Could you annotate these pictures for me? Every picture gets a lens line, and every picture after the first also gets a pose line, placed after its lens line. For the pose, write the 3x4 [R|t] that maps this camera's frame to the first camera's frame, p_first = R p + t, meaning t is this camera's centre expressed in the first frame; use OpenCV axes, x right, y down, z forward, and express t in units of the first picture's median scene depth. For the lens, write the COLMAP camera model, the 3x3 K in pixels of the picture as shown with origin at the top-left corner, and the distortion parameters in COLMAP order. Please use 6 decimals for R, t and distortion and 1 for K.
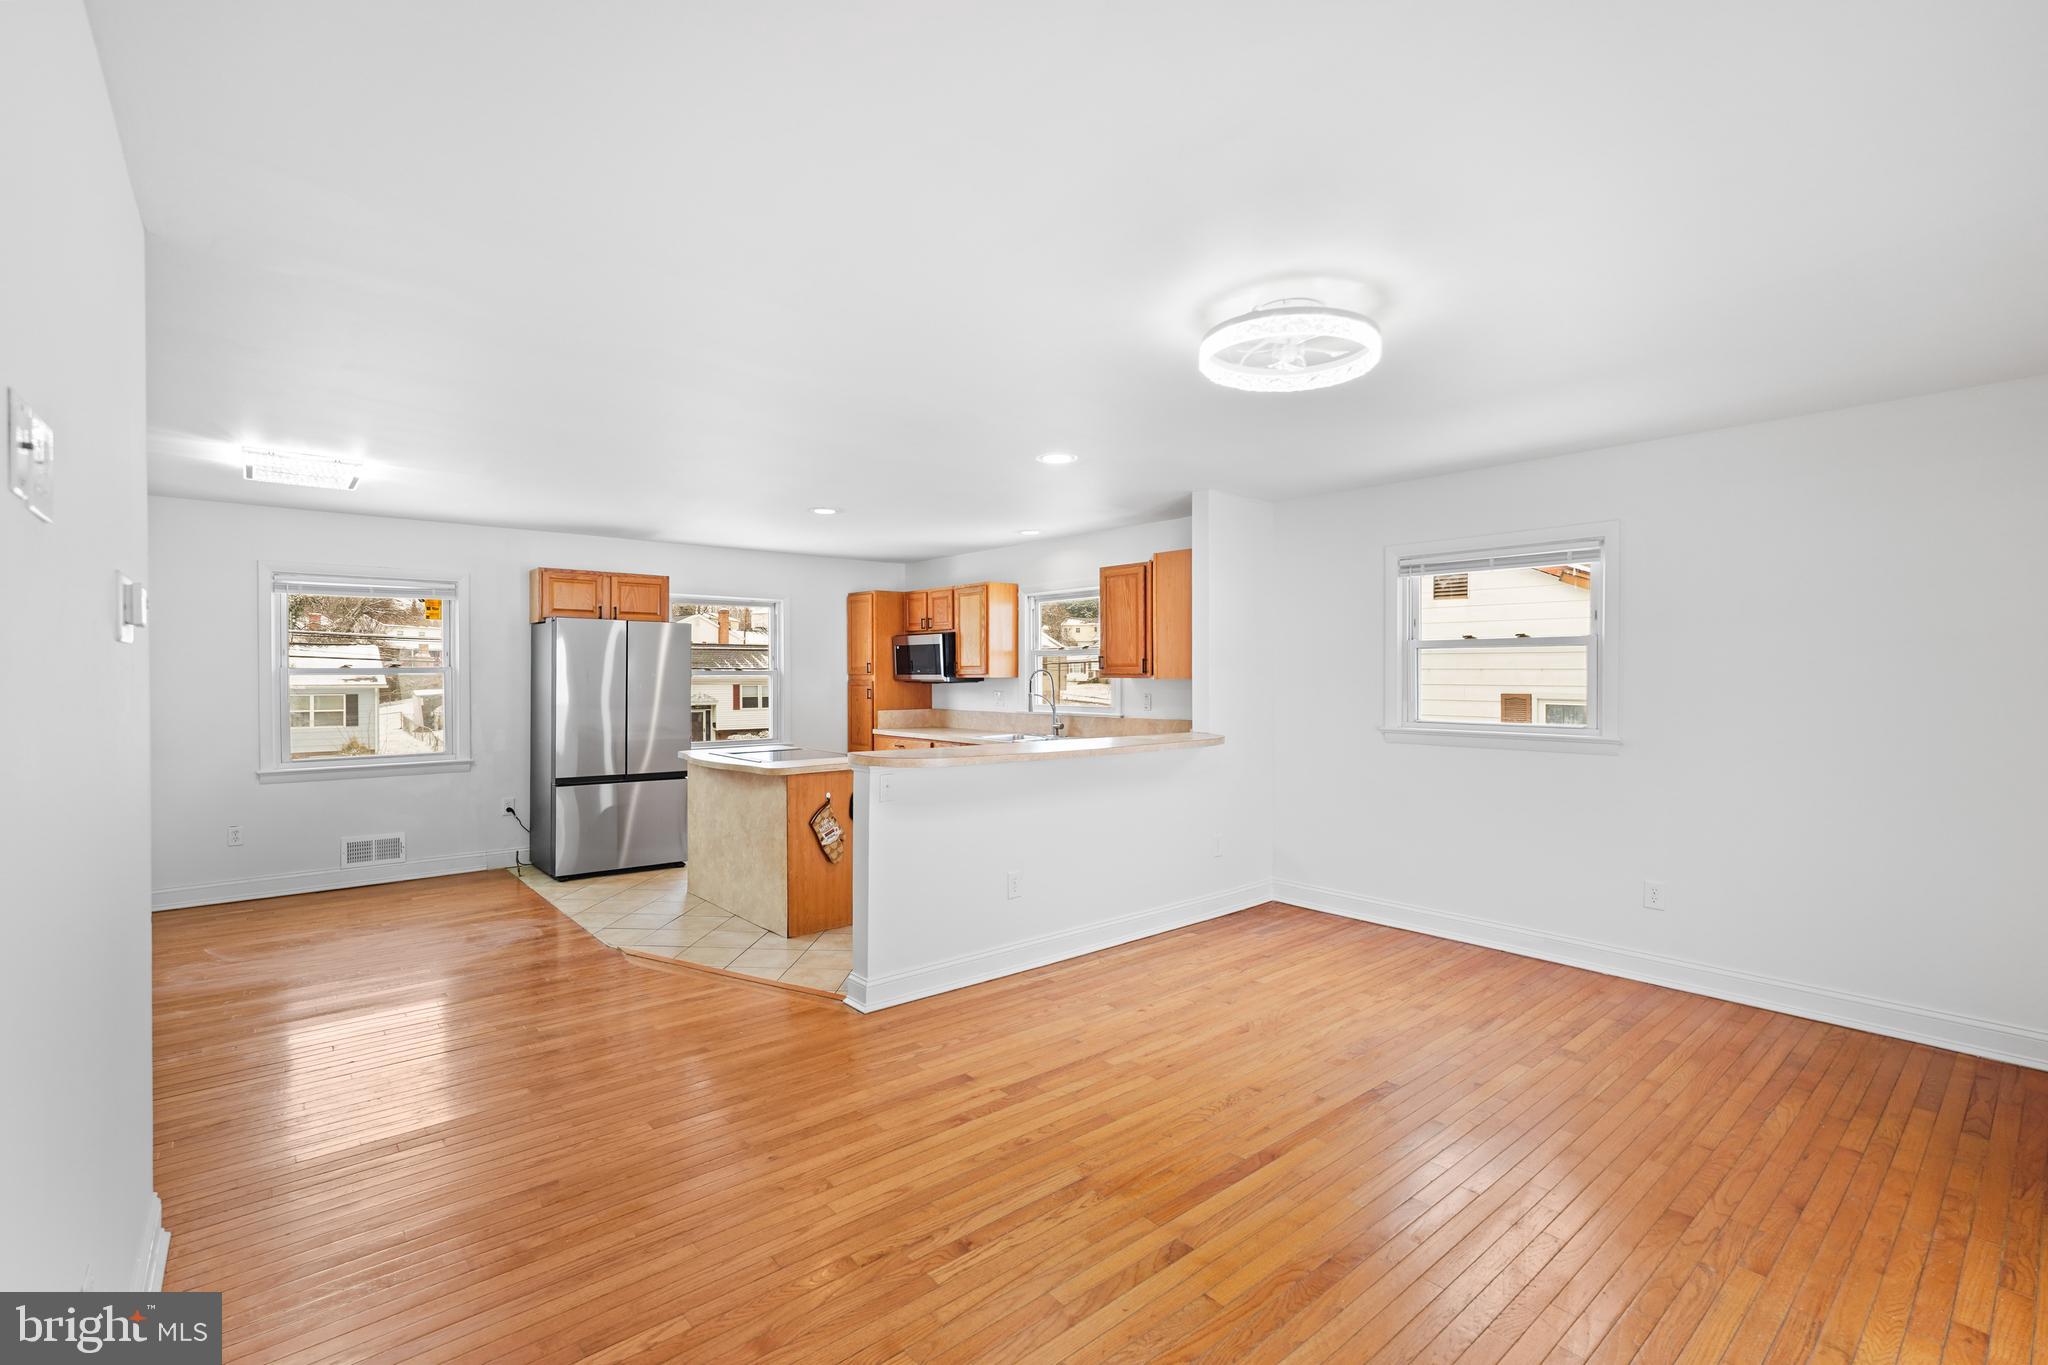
lens RADIAL K [[914.1, 0, 1015.2], [0, 914.1, 670.7], [0, 0, 1]] dist [-0.014868, 0.007543]
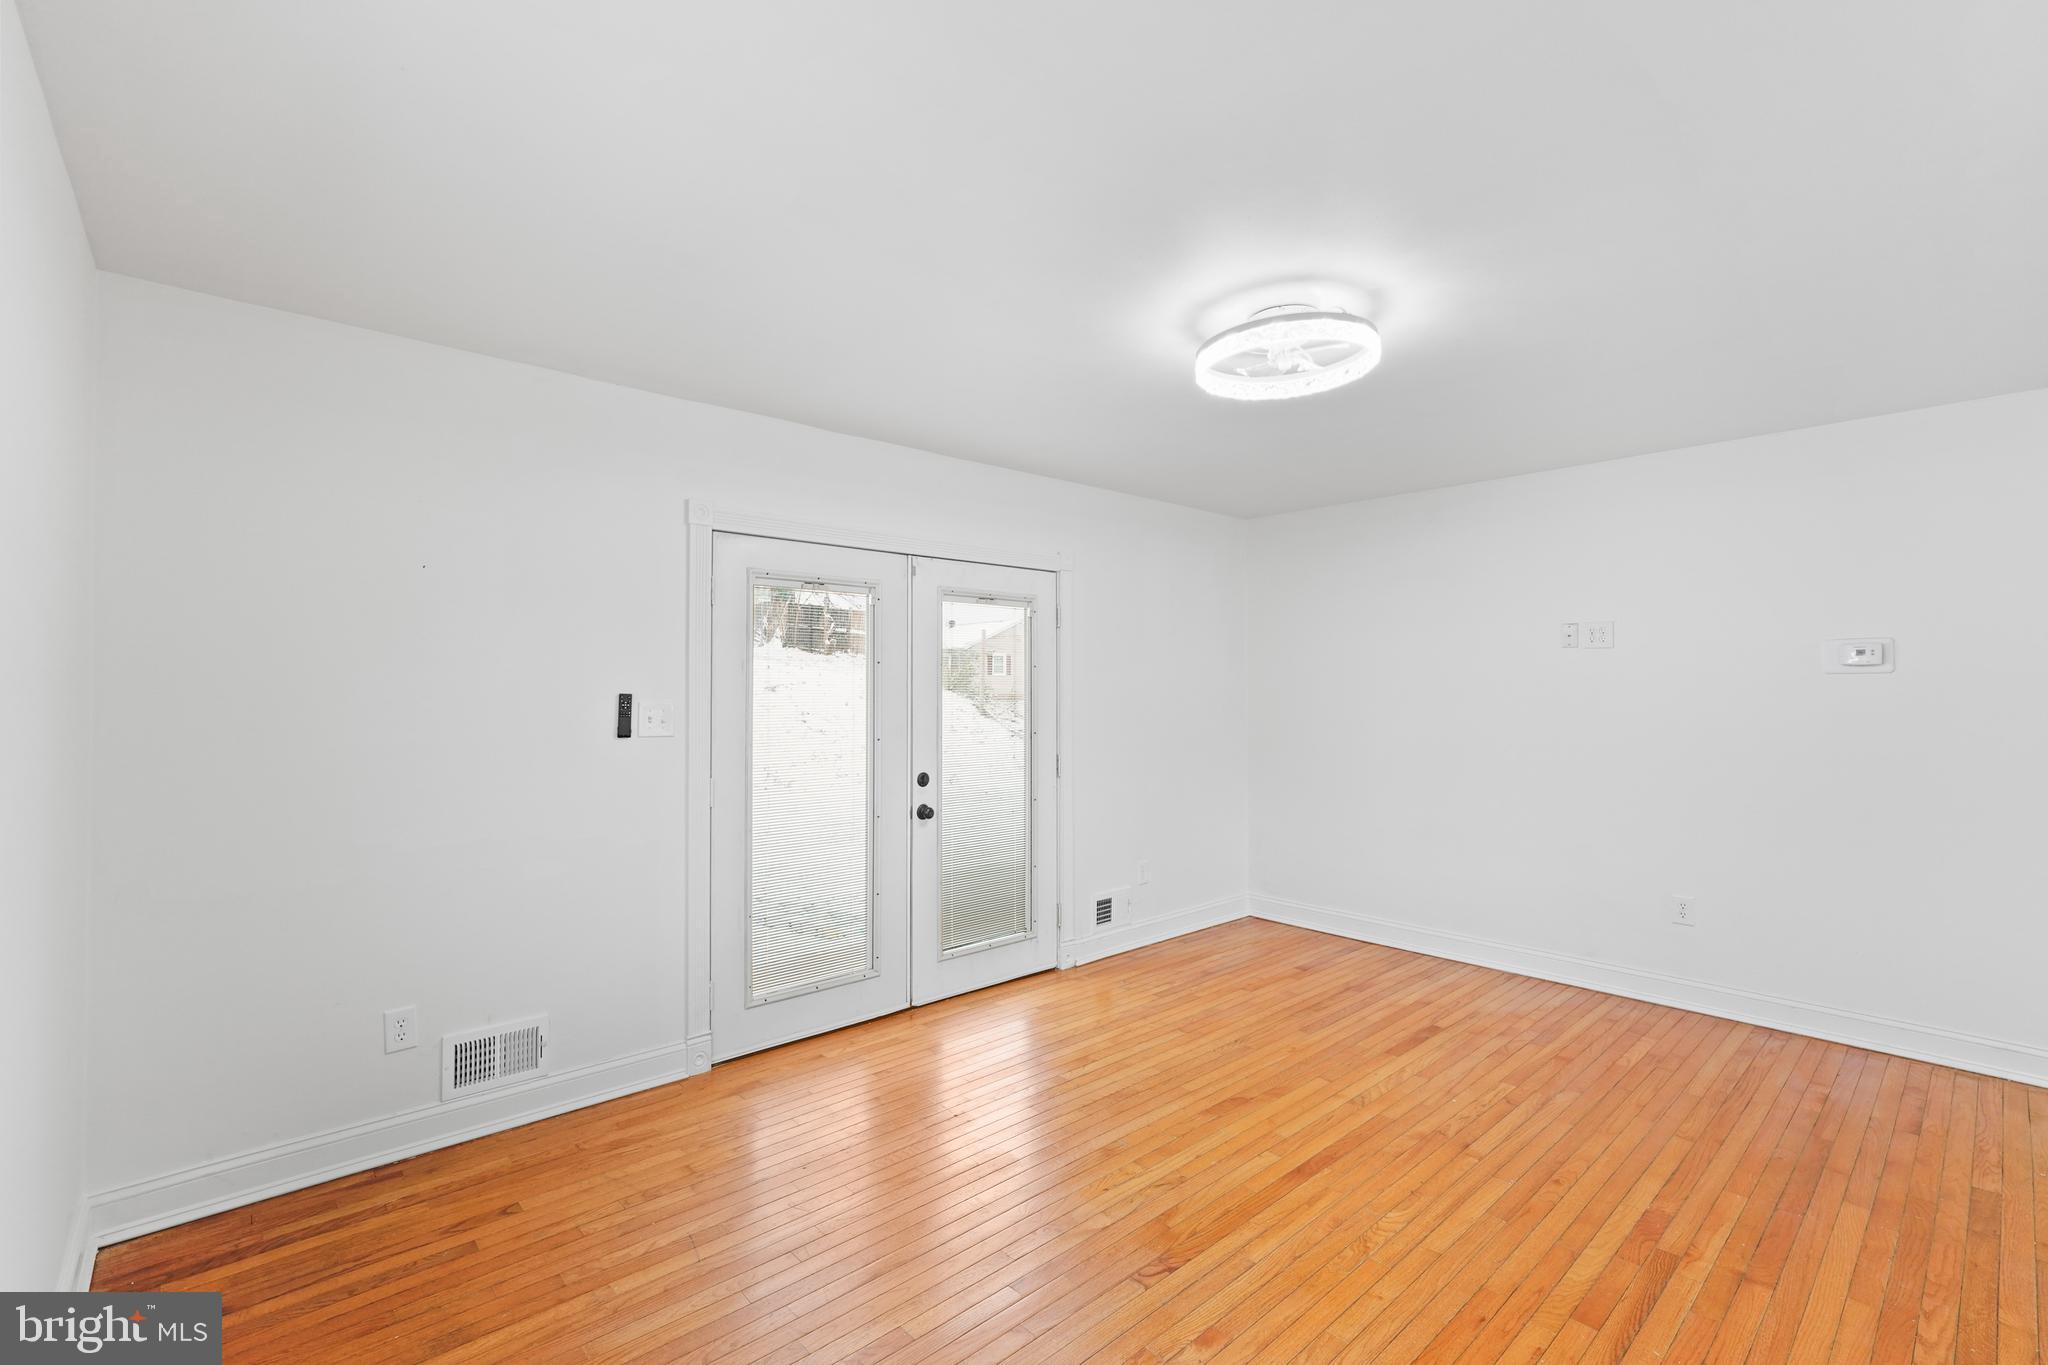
lens RADIAL K [[914.1, 0, 1025.6], [0, 914.1, 688.7], [0, 0, 1]] dist [-0.014868, 0.007543]
pose [[-0.999294, 0.000477, -0.037557, 0.235313], [0.000580, 0.999996, -0.002731, 0.003692], [0.037555, -0.002751, -0.999291, 0.755607]]
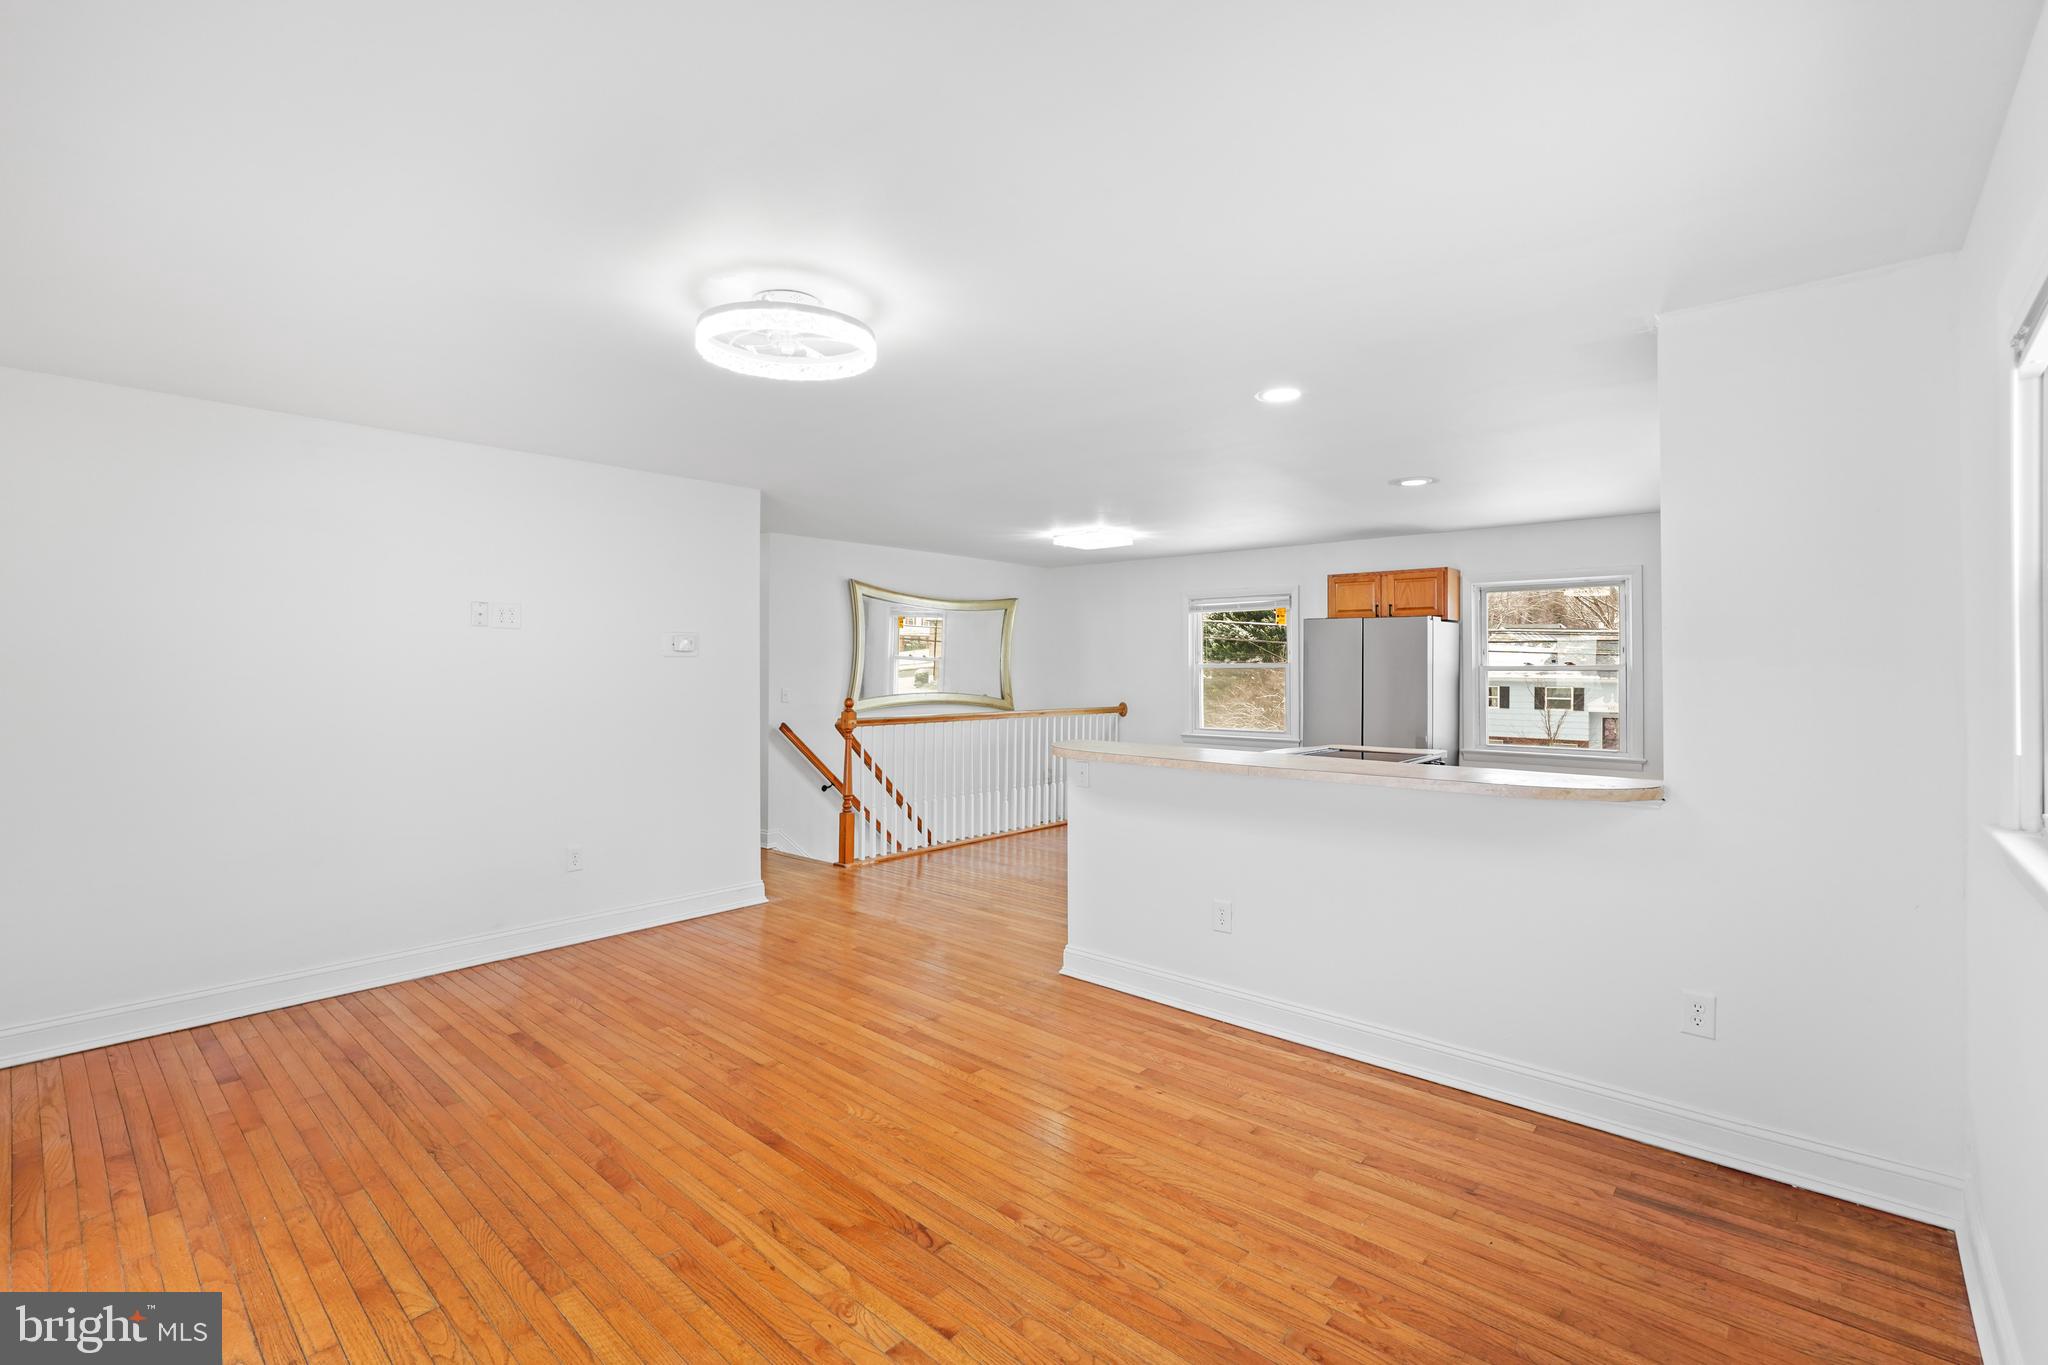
lens RADIAL K [[914.1, 0, 1024.7], [0, 914.1, 662.0], [0, 0, 1]] dist [-0.014868, 0.007543]
pose [[0.145125, -0.004542, -0.989403, 0.505669], [-0.000981, 0.999988, -0.004734, 0.000793], [0.989413, 0.001657, 0.145118, 0.430425]]
